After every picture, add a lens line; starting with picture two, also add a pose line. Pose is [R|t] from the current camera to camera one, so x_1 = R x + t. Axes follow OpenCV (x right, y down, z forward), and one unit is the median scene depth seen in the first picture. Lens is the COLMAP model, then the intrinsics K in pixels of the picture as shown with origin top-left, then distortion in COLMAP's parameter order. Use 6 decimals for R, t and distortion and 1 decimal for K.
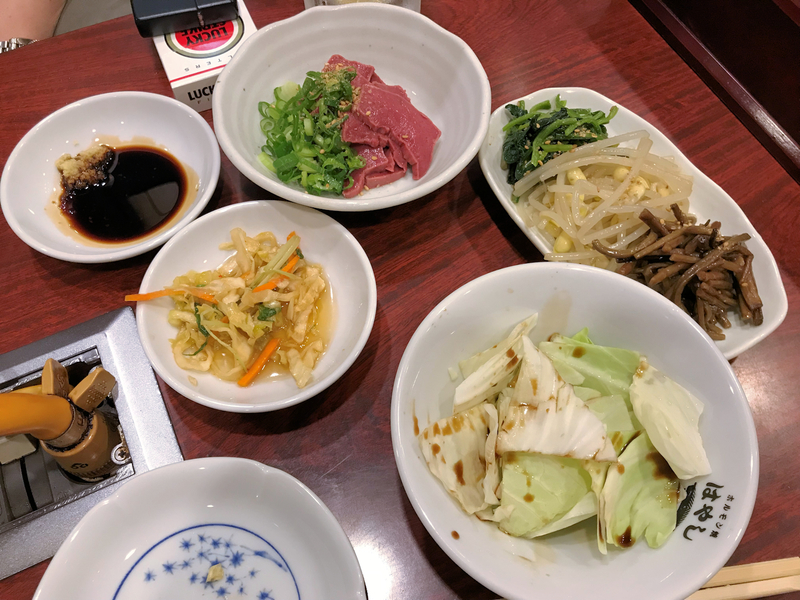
lens RADIAL K [[654.6, 0, 403.1], [0, 654.6, 299.7], [0, 0, 1]] dist [0.006822, 0.007750]
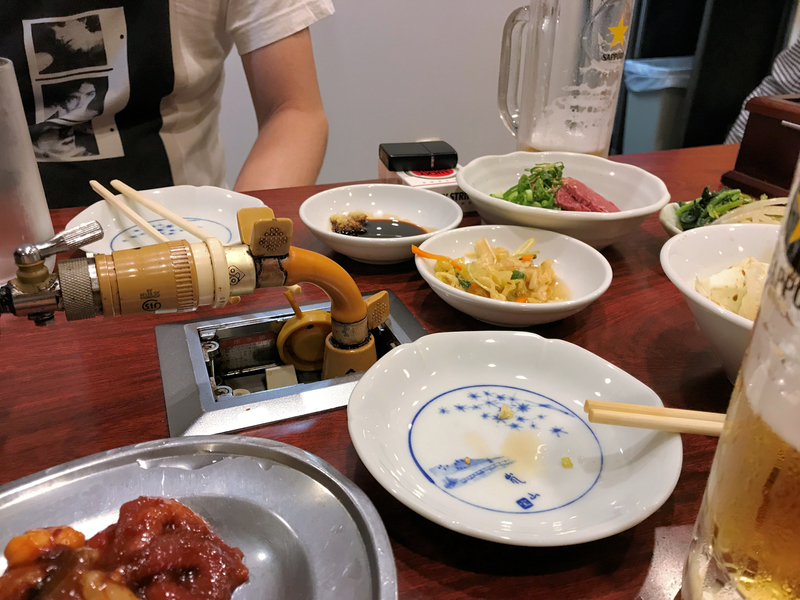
lens RADIAL K [[654.6, 0, 396.7], [0, 654.6, 300.3], [0, 0, 1]] dist [0.006822, 0.007750]
pose [[0.996552, 0.048141, -0.067577, -0.287159], [-0.078077, 0.819706, -0.567439, 0.632982], [0.028076, 0.570758, 0.820638, 0.023216]]
